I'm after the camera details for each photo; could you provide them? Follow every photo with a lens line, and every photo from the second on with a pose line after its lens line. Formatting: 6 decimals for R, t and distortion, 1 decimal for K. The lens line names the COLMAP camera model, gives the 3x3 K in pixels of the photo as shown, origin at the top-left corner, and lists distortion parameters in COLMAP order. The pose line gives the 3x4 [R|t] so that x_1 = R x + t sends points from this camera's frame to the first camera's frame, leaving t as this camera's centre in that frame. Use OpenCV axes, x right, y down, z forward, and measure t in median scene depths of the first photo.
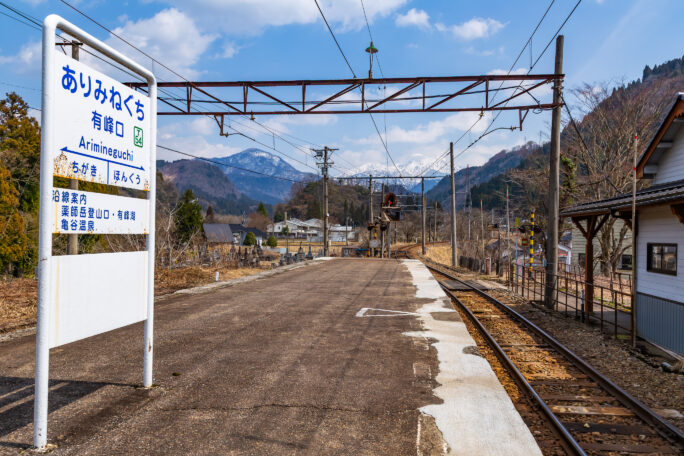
lens RADIAL K [[577.6, 0, 338.9], [0, 577.6, 228.2], [0, 0, 1]] dist [0.010431, 0.006724]
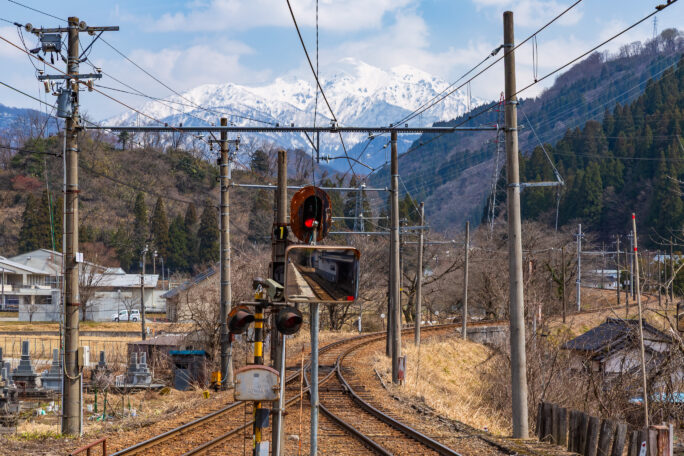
lens RADIAL K [[1699.4, 0, 341.1], [0, 1699.4, 228.0], [0, 0, 1]] dist [0.023402, 0.000000]
pose [[0.991571, 0.005699, 0.129441, 0.000495], [-0.002042, 0.999595, -0.028369, -0.013939], [-0.129550, 0.027865, 0.991181, 0.153098]]
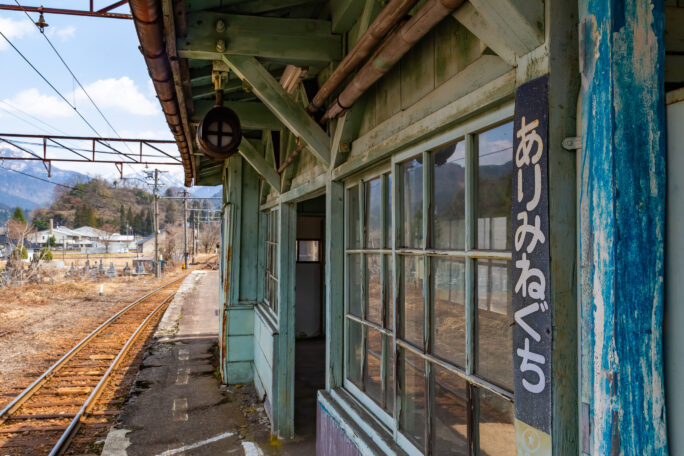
lens RADIAL K [[635.5, 0, 341.7], [0, 635.5, 227.9], [0, 0, 1]] dist [-0.002253, 0.000000]
pose [[0.938407, -0.003546, 0.345514, -0.104634], [0.007622, 0.999916, -0.010439, -0.014520], [-0.345448, 0.012429, 0.938356, -0.230926]]
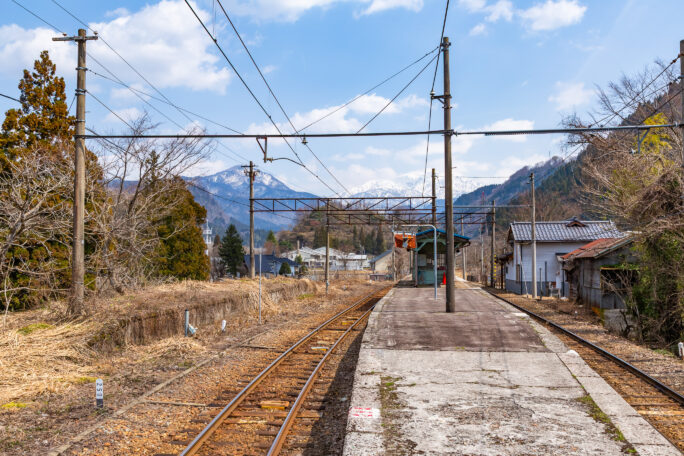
lens RADIAL K [[673.6, 0, 342.4], [0, 673.6, 226.9], [0, 0, 1]] dist [0.006023, 0.000000]
pose [[0.999930, -0.009956, 0.006465, -0.179237], [0.010221, 0.999049, -0.042375, -0.015168], [-0.006037, 0.042438, 0.999081, -1.061115]]
